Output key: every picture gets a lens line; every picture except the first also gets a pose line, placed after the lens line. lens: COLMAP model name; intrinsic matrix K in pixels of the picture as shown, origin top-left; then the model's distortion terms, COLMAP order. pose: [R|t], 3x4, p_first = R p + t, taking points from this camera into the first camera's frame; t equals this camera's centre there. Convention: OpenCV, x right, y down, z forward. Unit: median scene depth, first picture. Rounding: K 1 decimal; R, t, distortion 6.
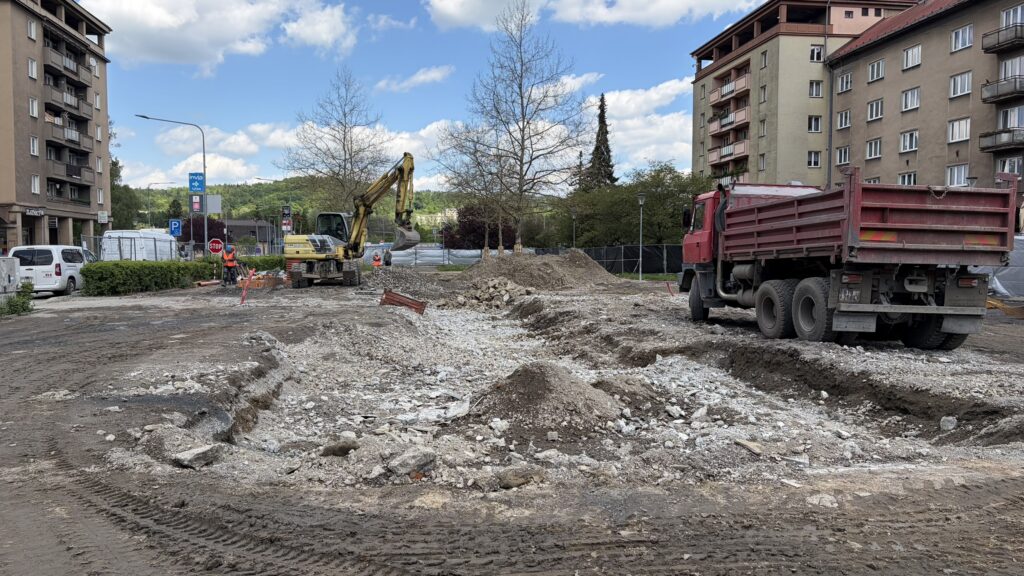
lens RADIAL K [[769.0, 0, 518.2], [0, 769.0, 291.9], [0, 0, 1]] dist [0.063021, -0.067490]
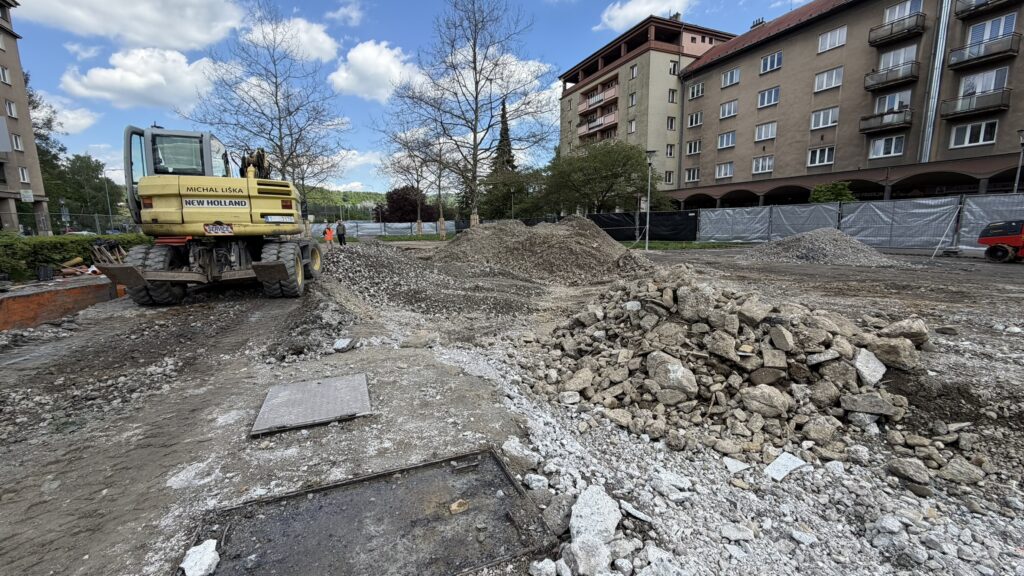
lens RADIAL K [[407.1, 0, 508.2], [0, 407.1, 287.8], [0, 0, 1]] dist [-0.001020, 0.000050]
pose [[0.969670, -0.053317, 0.238533, -0.128101], [0.029323, 0.994246, 0.103033, -0.028448], [-0.242654, -0.092914, 0.965653, 0.656596]]
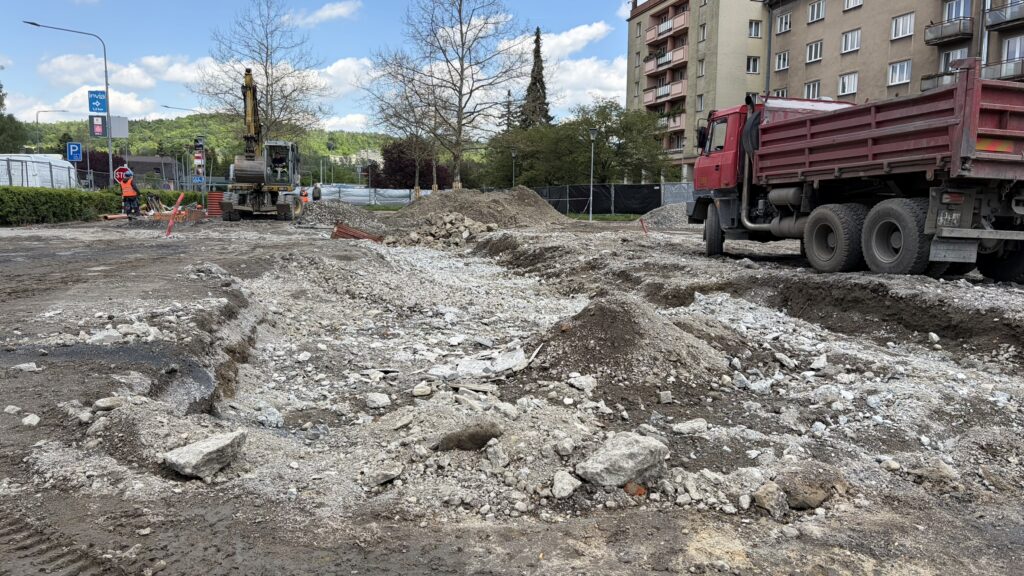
lens RADIAL K [[769.8, 0, 518.0], [0, 769.8, 284.2], [0, 0, 1]] dist [0.053542, -0.055268]
pose [[0.994229, 0.000014, 0.107280, -0.037434], [-0.006483, 0.998180, 0.059953, 0.008407], [-0.107084, -0.060303, 0.992420, 0.065350]]
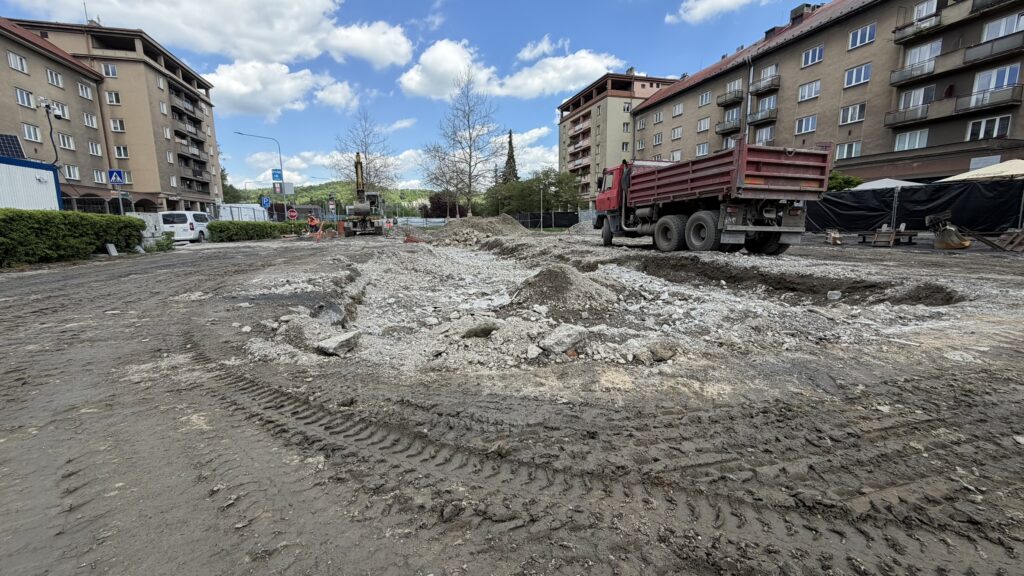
lens RADIAL K [[407.1, 0, 508.2], [0, 407.1, 287.8], [0, 0, 1]] dist [-0.001020, 0.000050]
pose [[0.992605, -0.032946, 0.116834, -0.037634], [0.020252, 0.993921, 0.108215, 0.012701], [-0.119689, -0.105049, 0.987238, 0.067360]]
